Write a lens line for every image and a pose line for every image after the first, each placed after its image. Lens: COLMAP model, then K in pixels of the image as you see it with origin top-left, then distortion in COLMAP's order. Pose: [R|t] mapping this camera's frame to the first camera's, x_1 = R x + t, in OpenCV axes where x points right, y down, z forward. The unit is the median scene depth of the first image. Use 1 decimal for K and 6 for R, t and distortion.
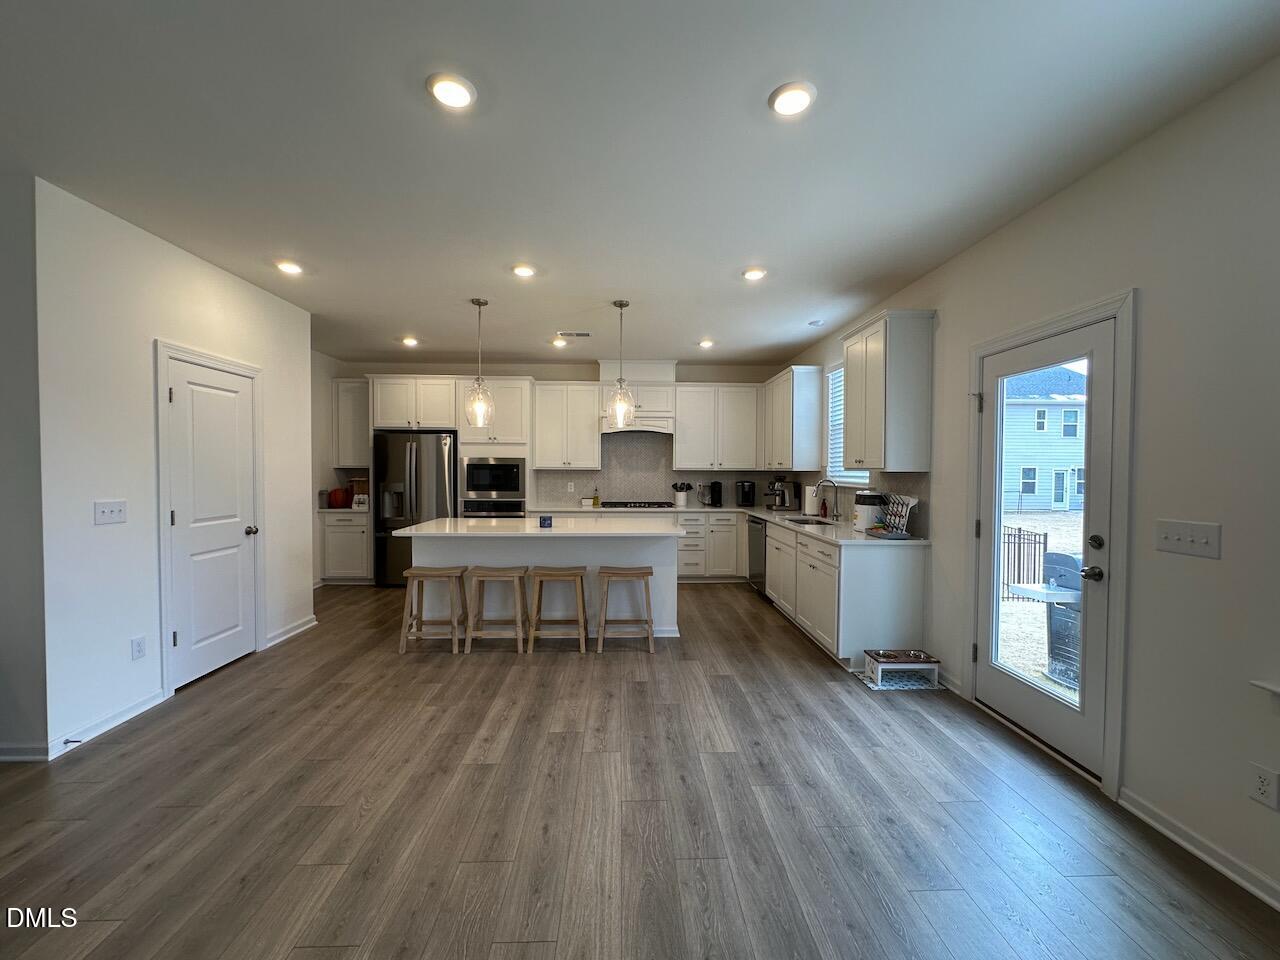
lens RADIAL K [[513.9, 0, 638.7], [0, 513.9, 481.8], [0, 0, 1]] dist [-0.000579, 0.000679]
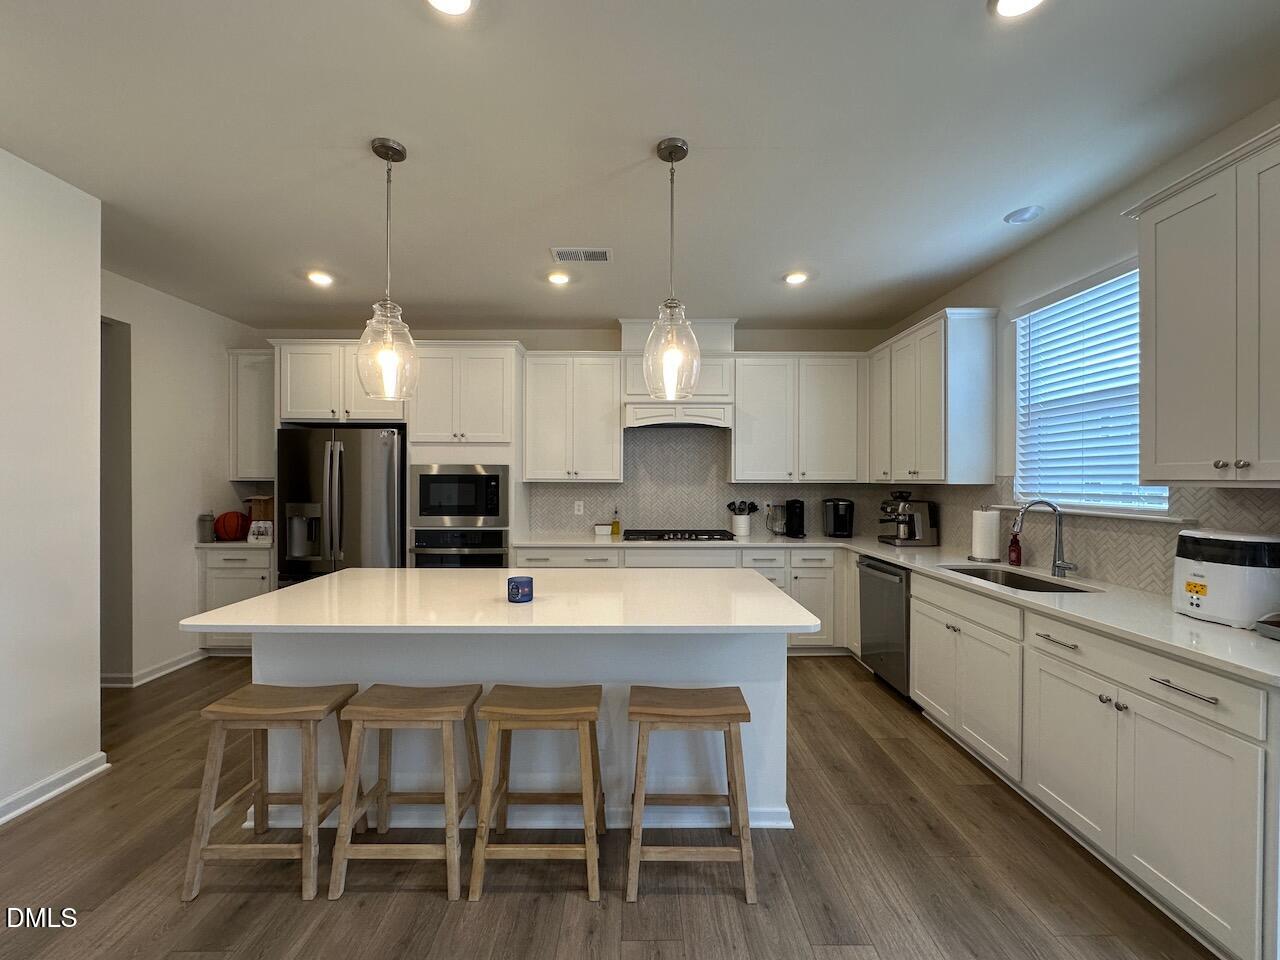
lens RADIAL K [[513.9, 0, 640.2], [0, 513.9, 479.1], [0, 0, 1]] dist [-0.000579, 0.000679]
pose [[0.999663, -0.002159, -0.025879, -0.042616], [0.001480, 0.999655, -0.026239, -0.012991], [0.025927, 0.026192, 0.999321, 0.413875]]
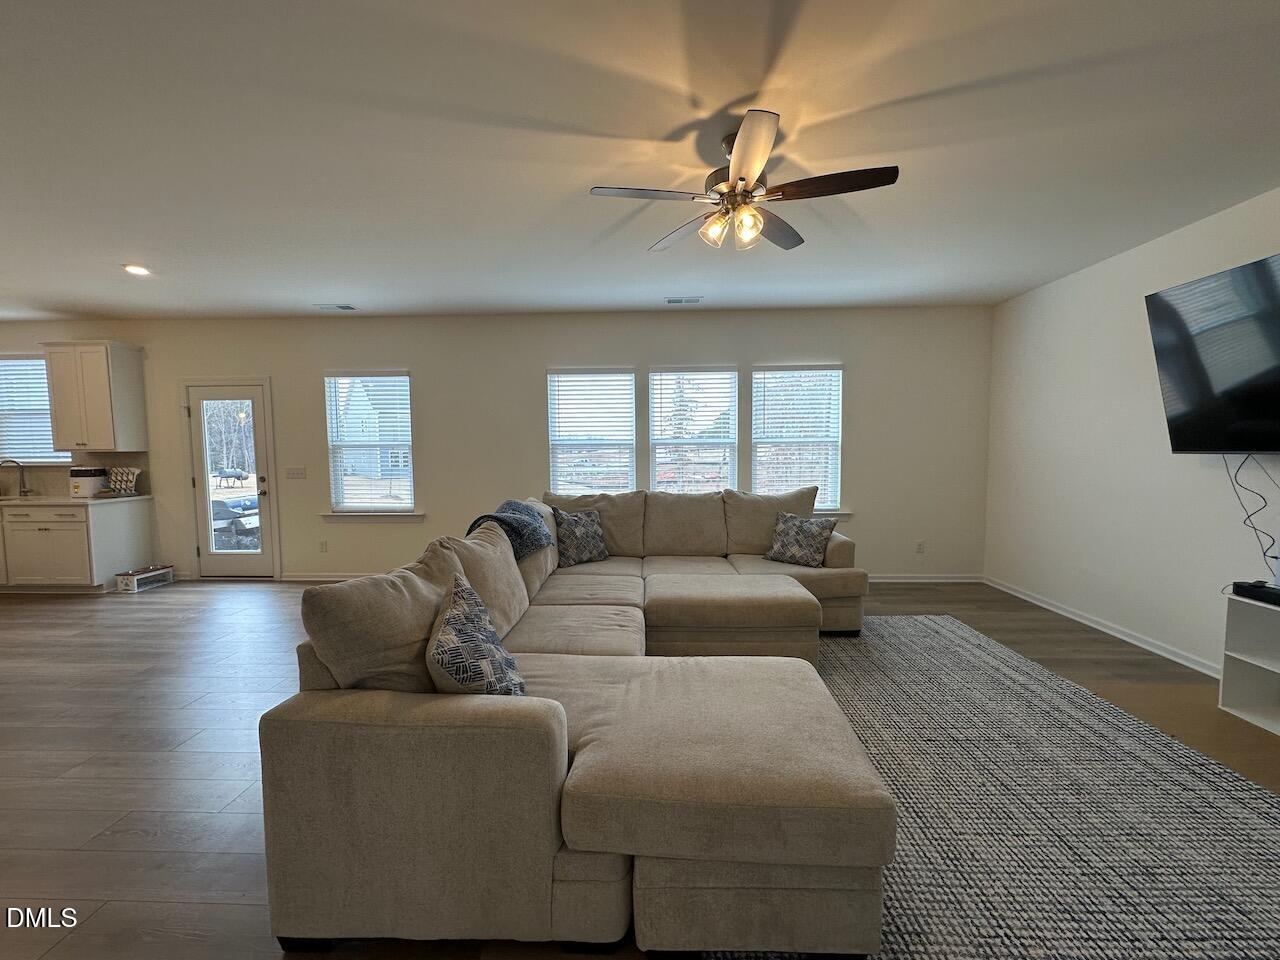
lens RADIAL K [[513.9, 0, 634.4], [0, 513.9, 485.1], [0, 0, 1]] dist [-0.000579, 0.000679]
pose [[0.077289, -0.076990, 0.994032, -0.591892], [0.034114, 0.996634, 0.074539, 0.011274], [-0.996425, 0.028149, 0.079655, -0.397896]]
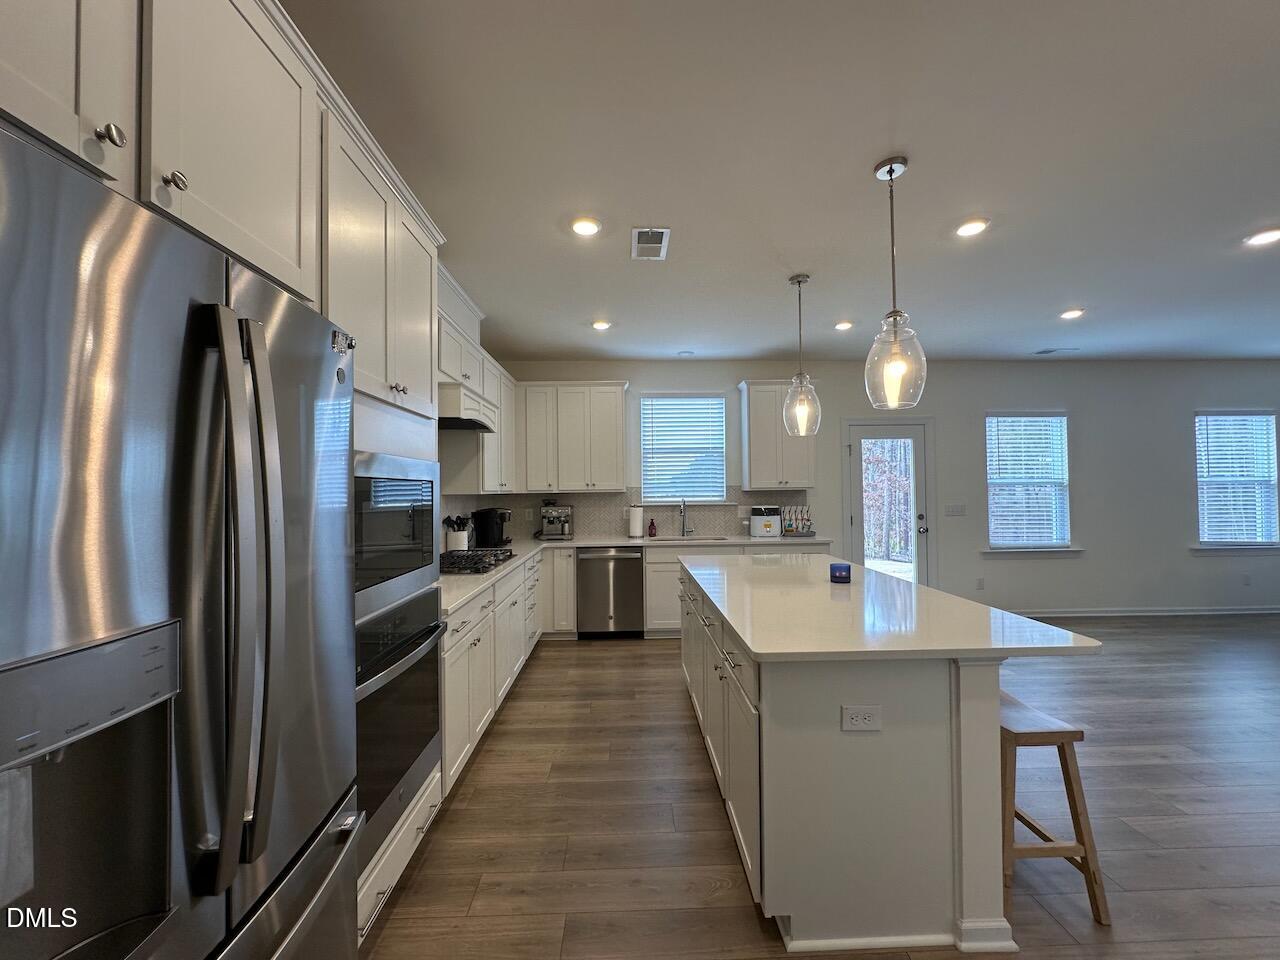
lens RADIAL K [[513.9, 0, 636.8], [0, 513.9, 483.4], [0, 0, 1]] dist [-0.000579, 0.000679]
pose [[0.001752, 0.011984, 0.999927, -0.666580], [0.037618, 0.999220, -0.012041, -0.026524], [-0.999291, 0.037636, 0.001300, 1.025544]]
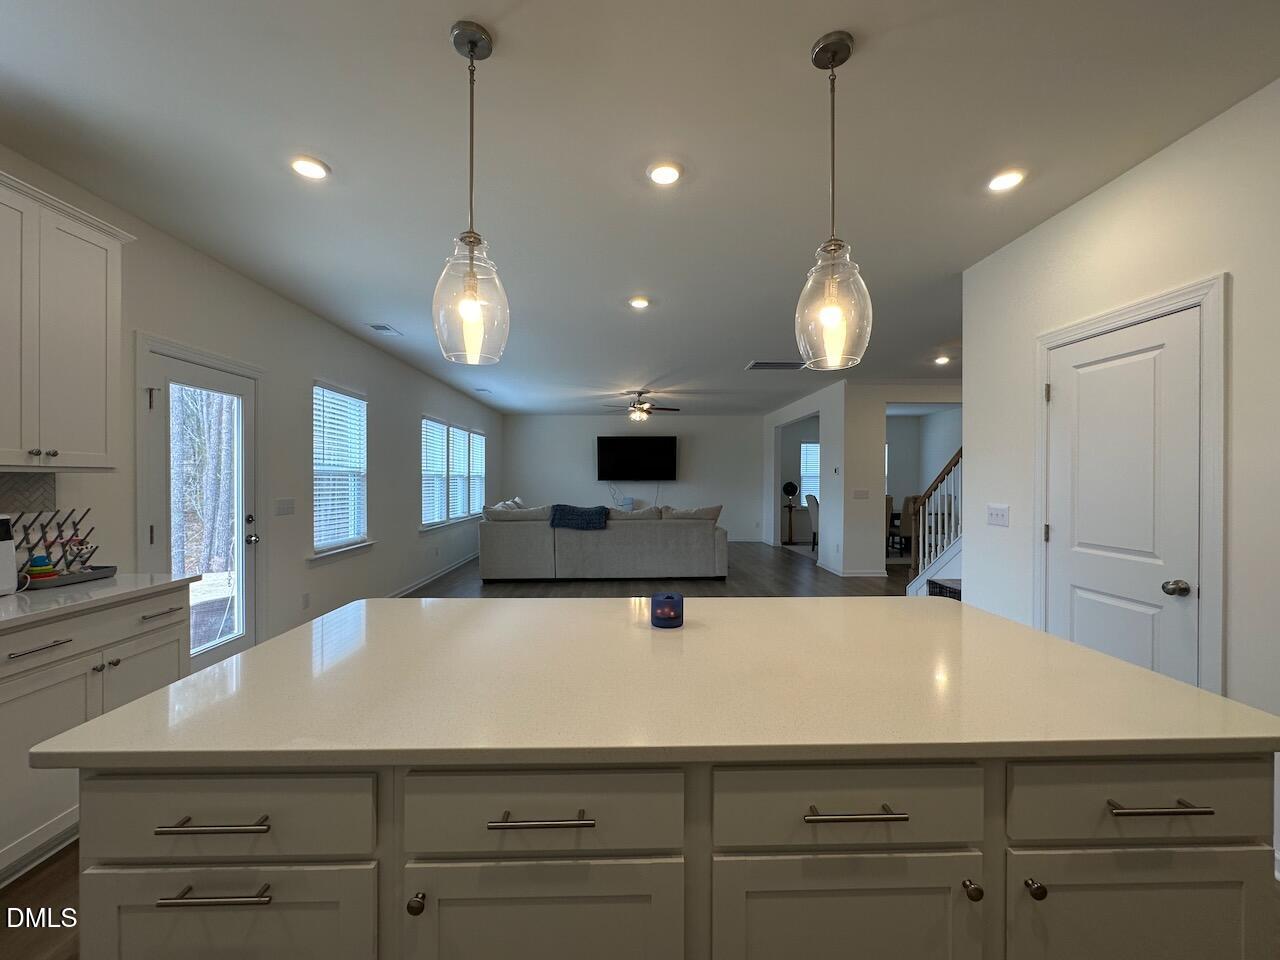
lens RADIAL K [[513.9, 0, 635.5], [0, 513.9, 480.9], [0, 0, 1]] dist [-0.000579, 0.000679]
pose [[-0.999898, -0.007323, 0.012245, -0.132543], [-0.006960, 0.999543, 0.029412, -0.023297], [-0.012455, 0.029323, -0.999492, 1.128078]]
